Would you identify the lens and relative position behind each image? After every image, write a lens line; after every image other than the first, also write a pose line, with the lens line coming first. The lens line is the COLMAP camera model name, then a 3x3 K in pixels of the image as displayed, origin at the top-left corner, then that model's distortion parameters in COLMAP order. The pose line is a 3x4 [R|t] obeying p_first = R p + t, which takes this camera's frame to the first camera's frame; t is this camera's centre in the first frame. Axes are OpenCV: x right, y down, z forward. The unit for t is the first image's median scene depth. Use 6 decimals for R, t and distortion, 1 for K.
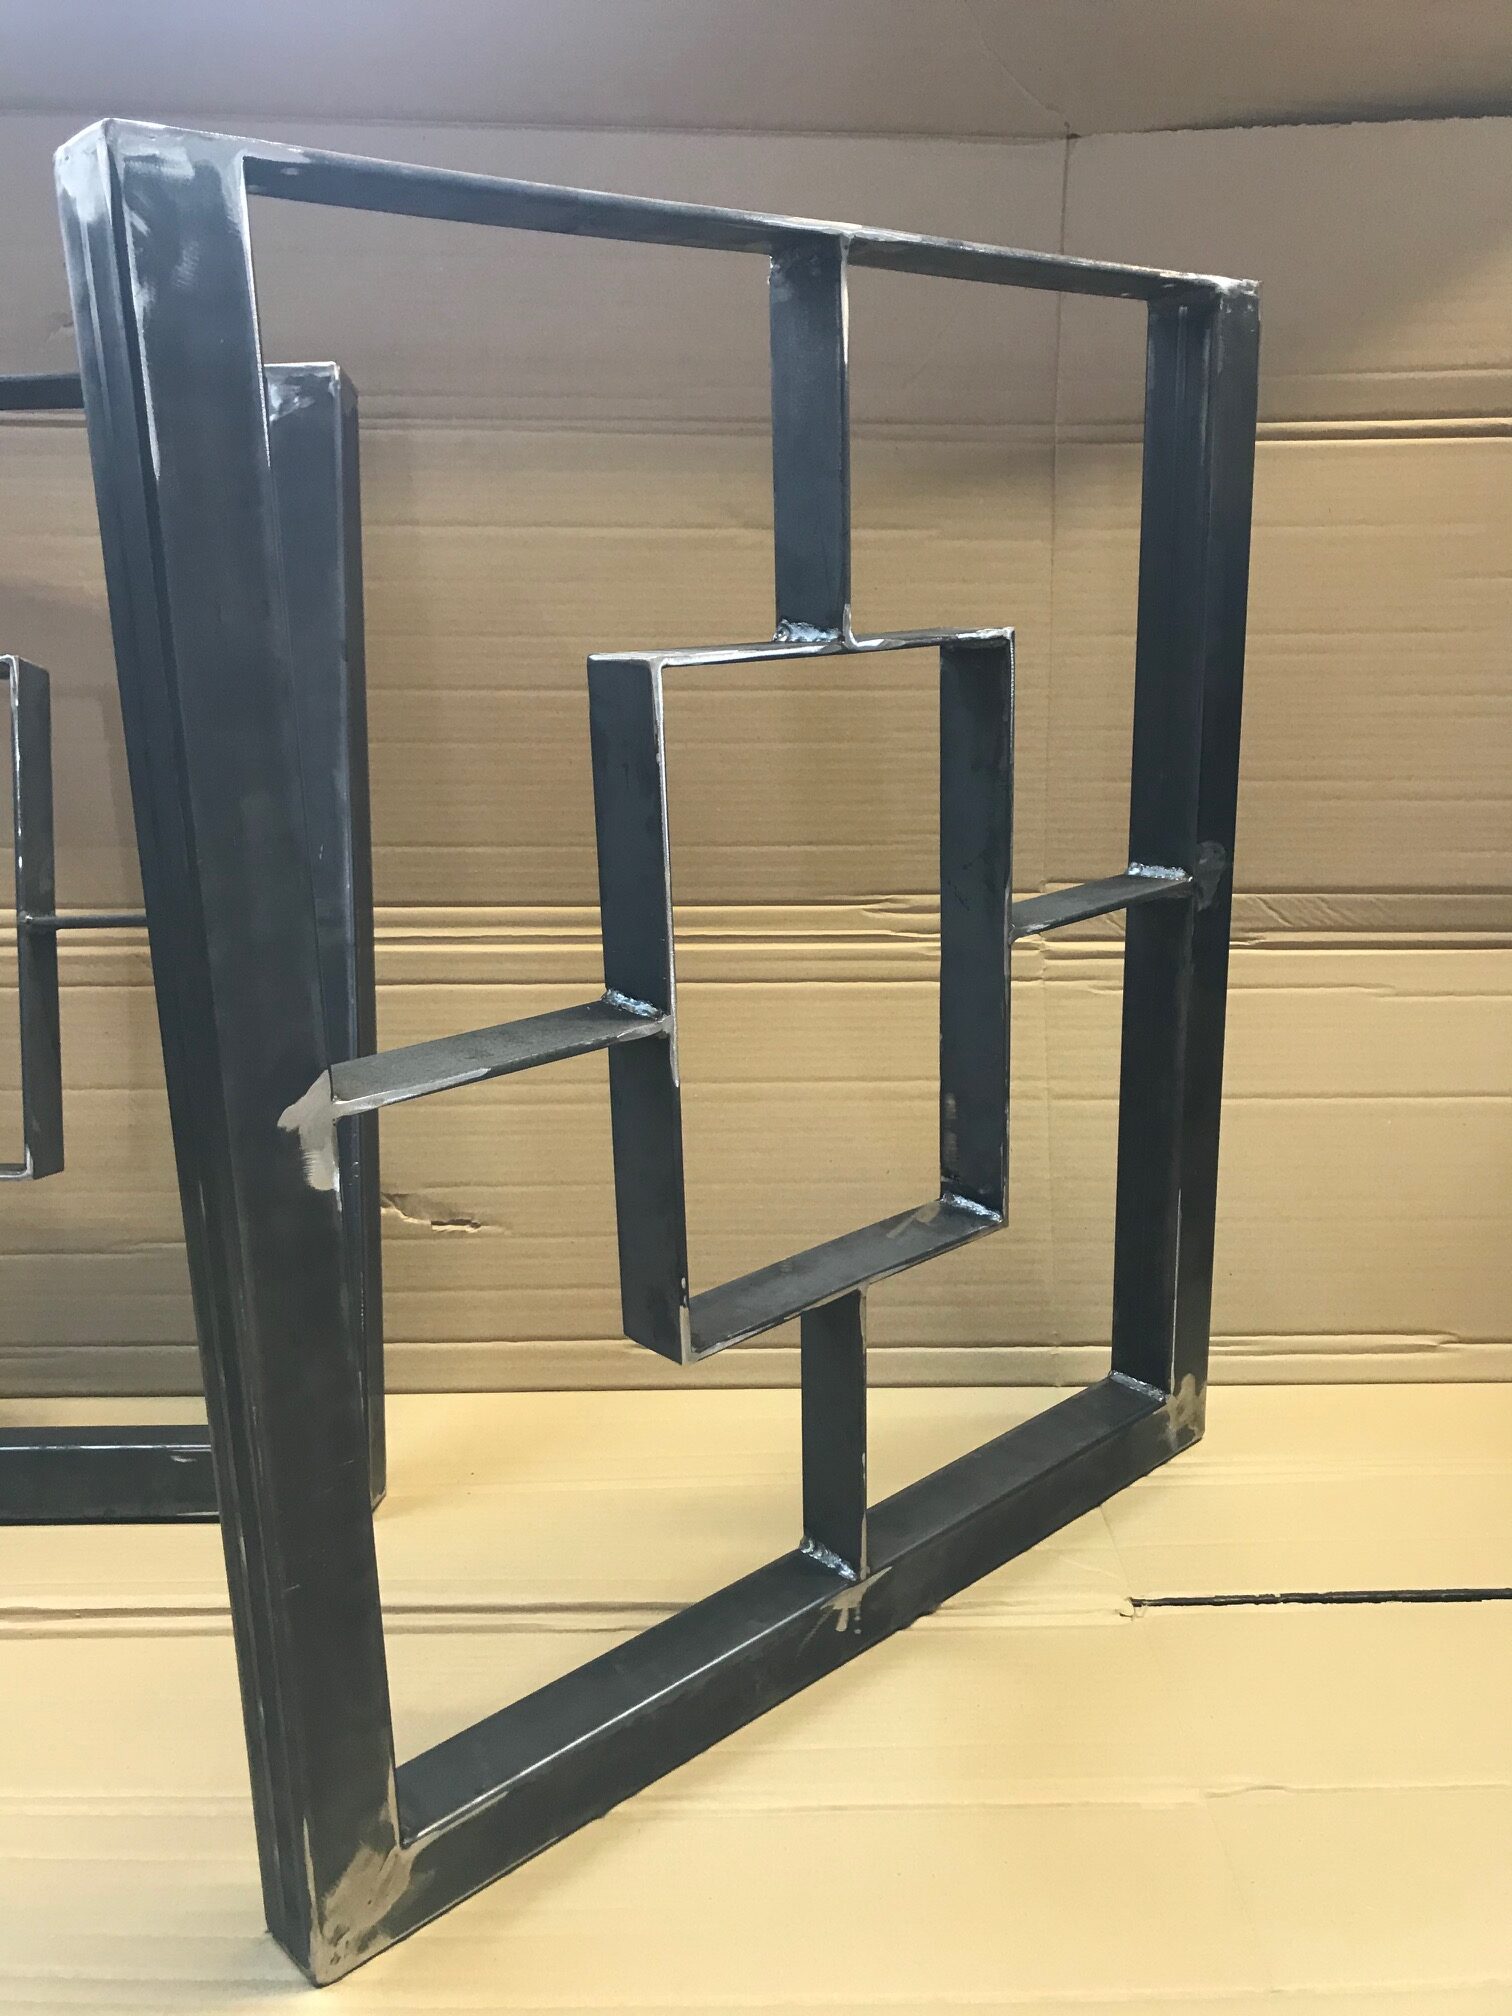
lens RADIAL K [[1642.9, 0, 746.1], [0, 1642.9, 1010.7], [0, 0, 1]] dist [0.022450, -0.012299]
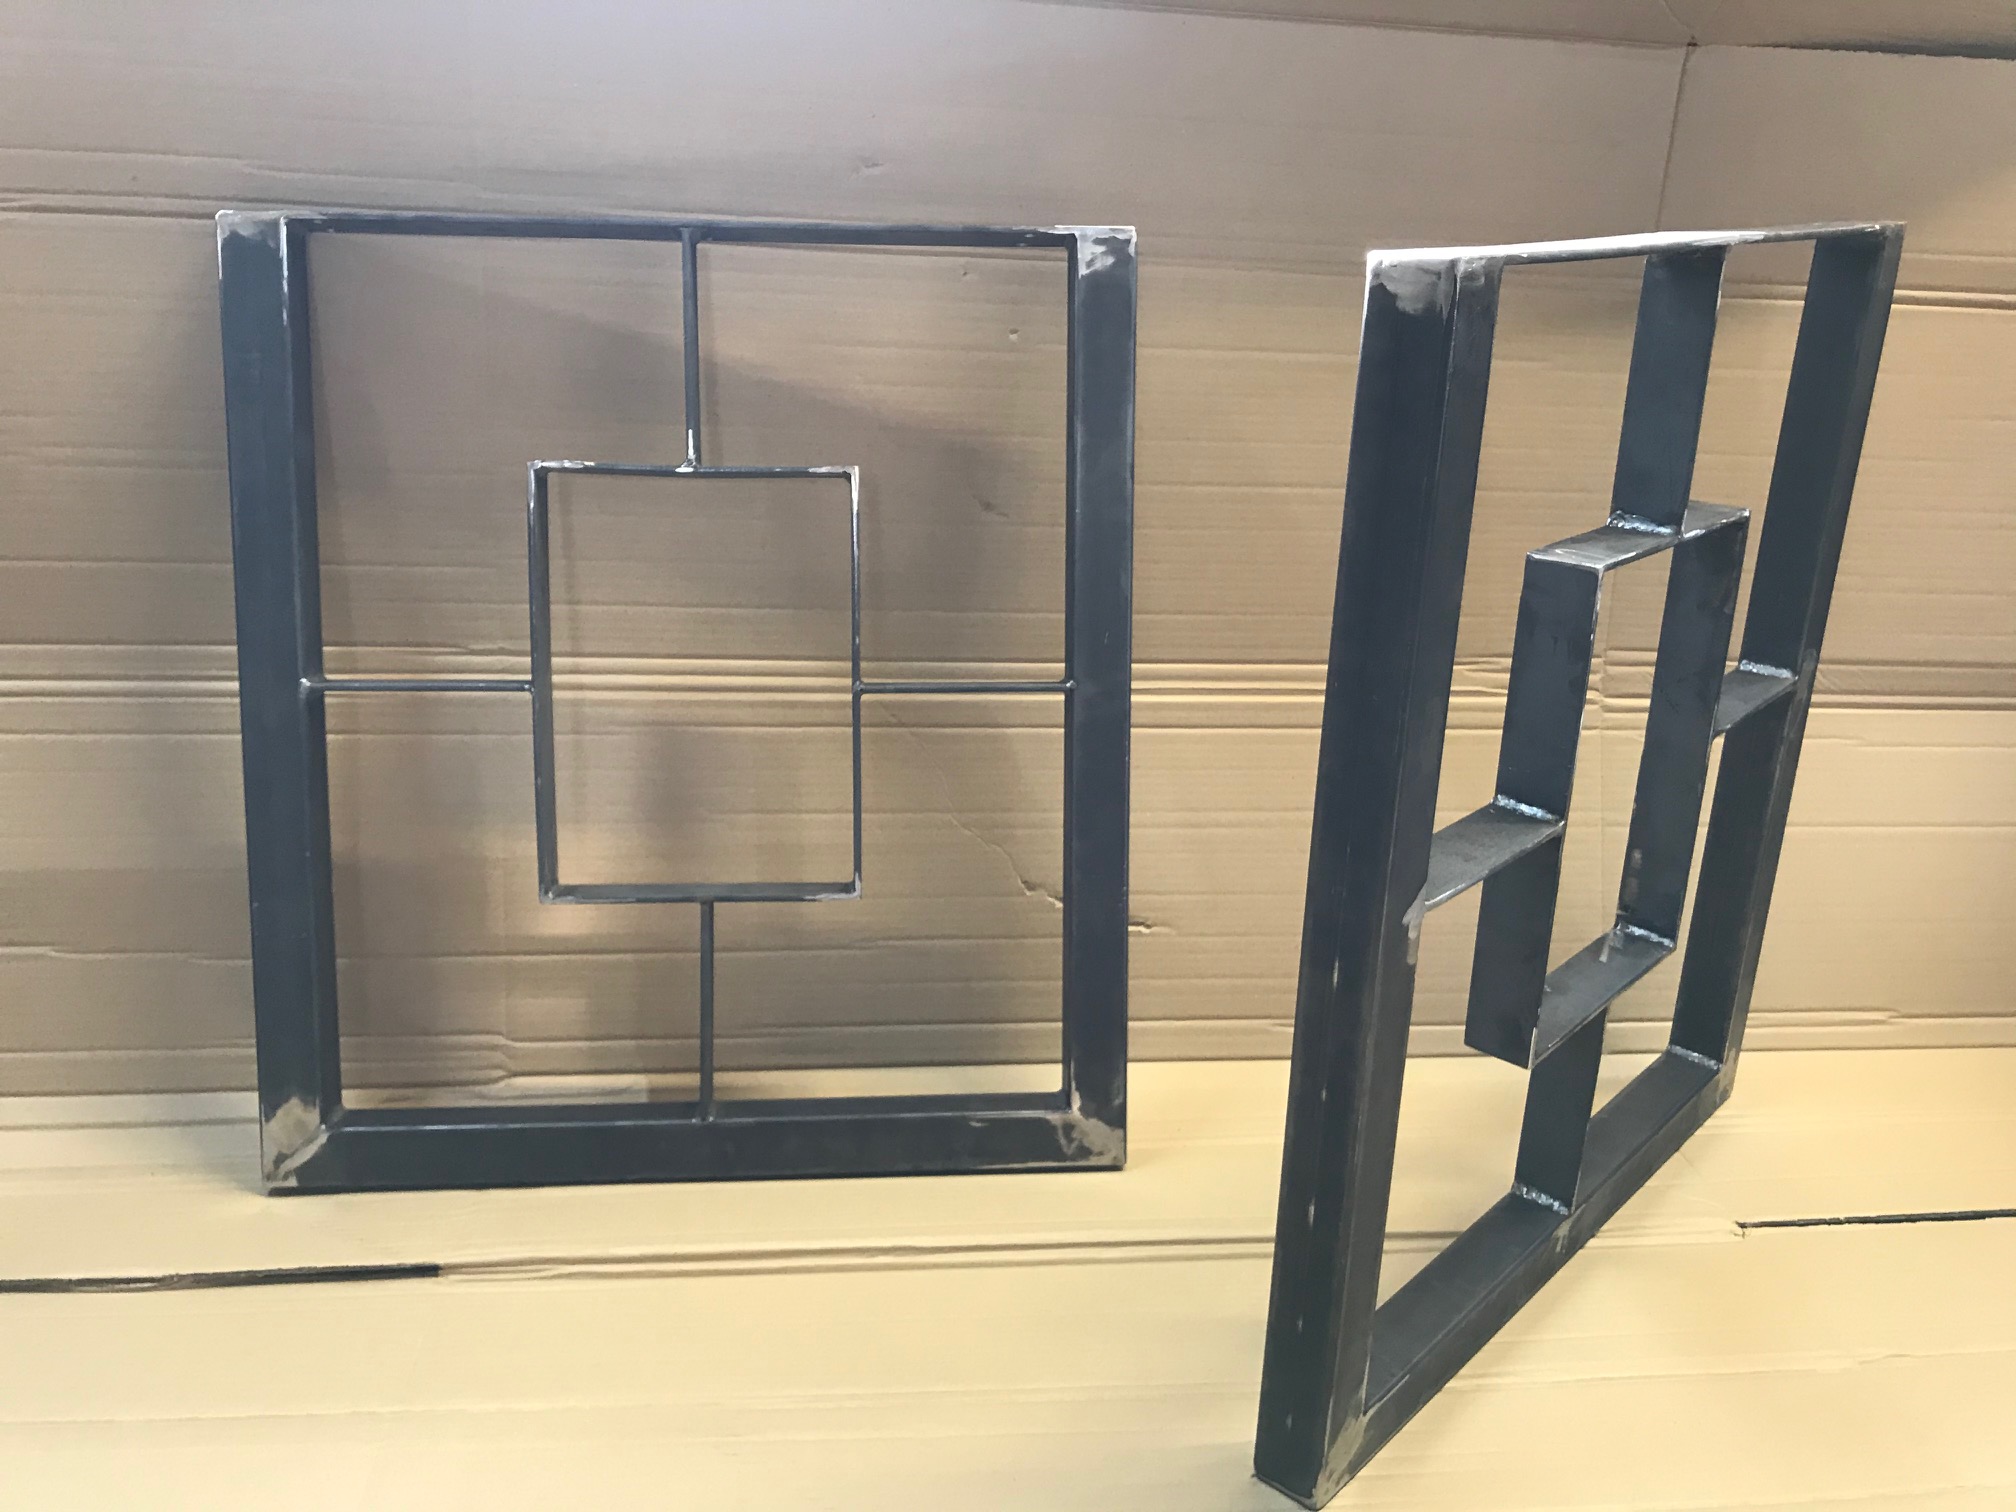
lens RADIAL K [[1642.9, 0, 1019.9], [0, 1642.9, 758.8], [0, 0, 1]] dist [0.022450, -0.012299]
pose [[0.993232, 0.011808, 0.115550, -0.487628], [-0.022004, 0.995933, 0.087367, -0.117738], [-0.114048, -0.089319, 0.989452, -0.216434]]
